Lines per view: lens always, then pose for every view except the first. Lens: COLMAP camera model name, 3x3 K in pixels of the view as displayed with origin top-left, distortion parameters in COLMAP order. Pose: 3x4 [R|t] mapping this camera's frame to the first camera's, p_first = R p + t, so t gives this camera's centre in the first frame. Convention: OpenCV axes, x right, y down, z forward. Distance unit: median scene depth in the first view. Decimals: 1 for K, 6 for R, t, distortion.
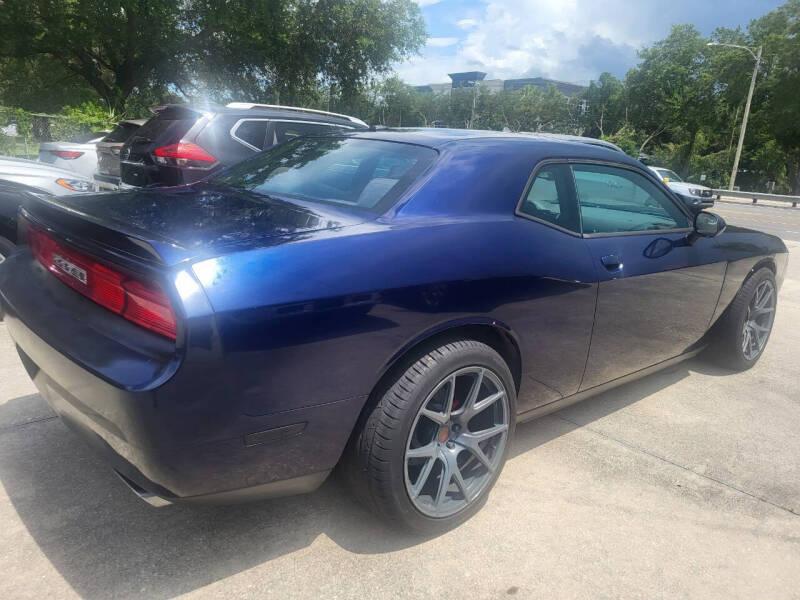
lens RADIAL K [[603.4, 0, 402.9], [0, 603.4, 304.1], [0, 0, 1]] dist [0.057589, -0.039154]
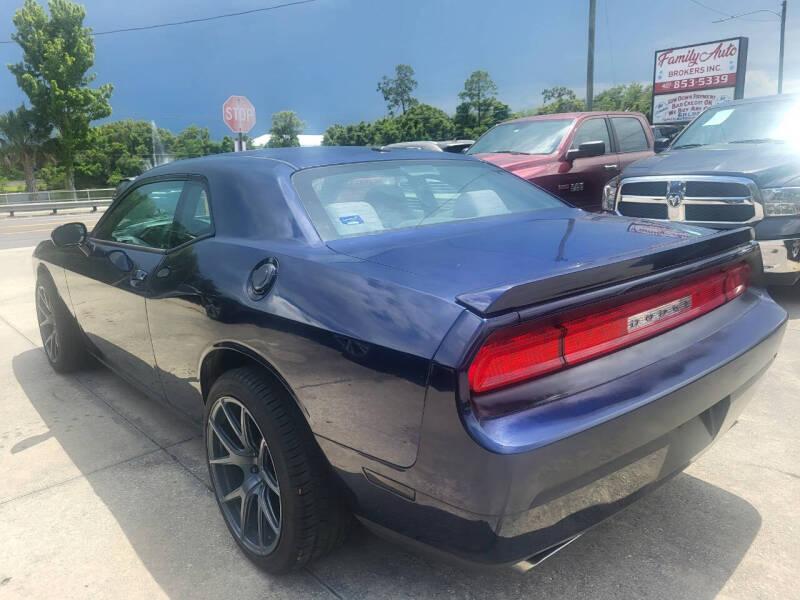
lens RADIAL K [[603.4, 0, 395.6], [0, 603.4, 297.9], [0, 0, 1]] dist [0.057589, -0.039154]
pose [[0.029641, -0.270216, 0.962343, -0.875583], [0.287144, 0.924487, 0.250742, -0.257466], [-0.957429, 0.268899, 0.104994, 0.786790]]
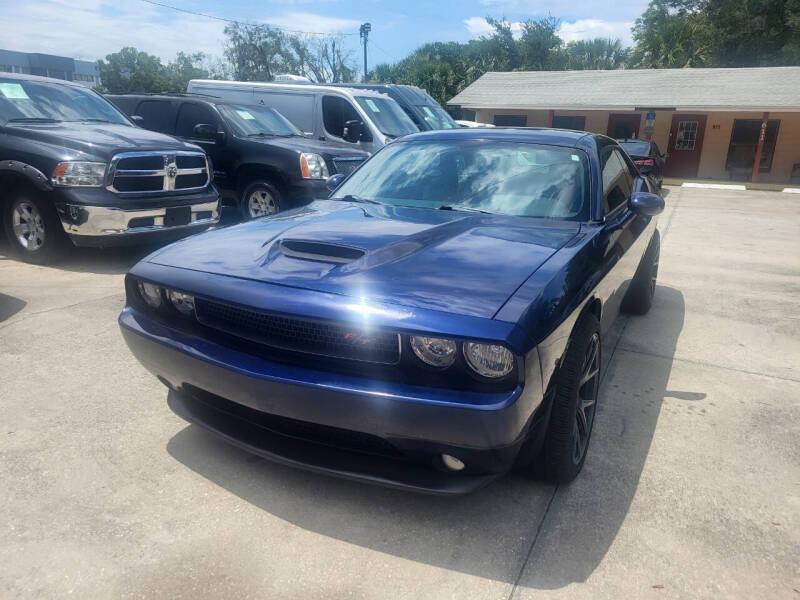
lens RADIAL K [[603.4, 0, 389.3], [0, 603.4, 300.9], [0, 0, 1]] dist [0.057589, -0.039154]
pose [[-0.936087, 0.010921, -0.351600, 0.822048], [-0.163537, 0.871426, 0.462462, -0.510044], [0.311444, 0.490405, -0.813945, 2.116155]]
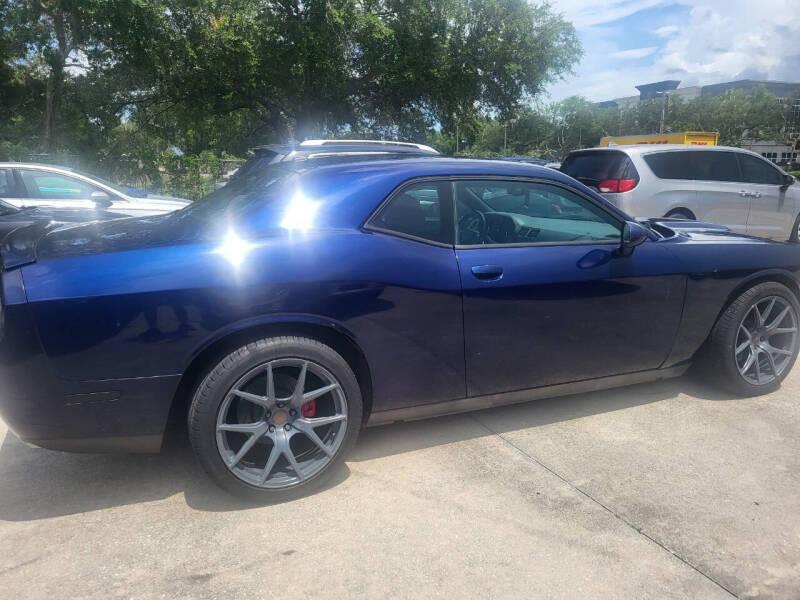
lens RADIAL K [[603.4, 0, 388.6], [0, 603.4, 294.3], [0, 0, 1]] dist [0.057589, -0.039154]
pose [[0.948874, 0.007802, -0.315558, 0.414690], [-0.024890, 0.998431, -0.050158, 0.021140], [0.314672, 0.055448, 0.947580, -0.032140]]
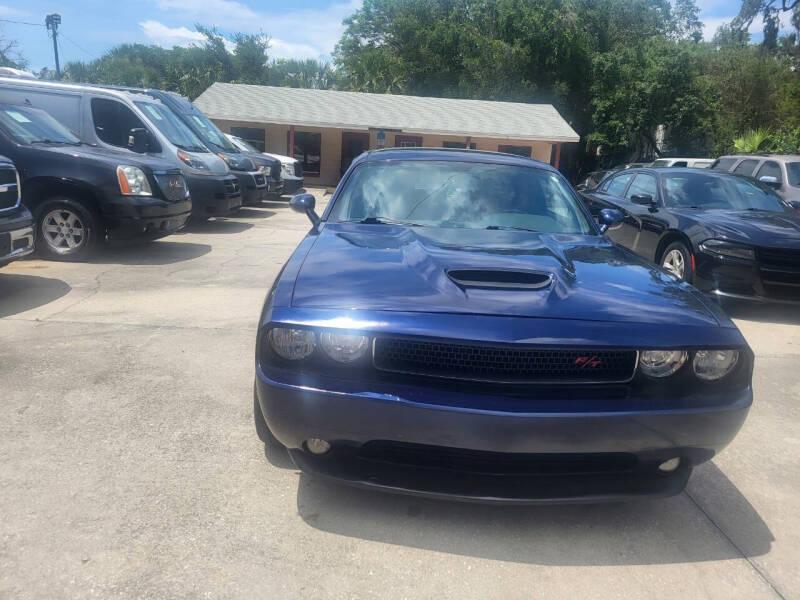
lens RADIAL K [[603.4, 0, 393.6], [0, 603.4, 299.4], [0, 0, 1]] dist [0.057589, -0.039154]
pose [[-0.666028, 0.078307, -0.741805, 1.237275], [-0.270949, 0.901151, 0.338399, -0.399755], [0.694977, 0.426374, -0.578974, 1.812750]]
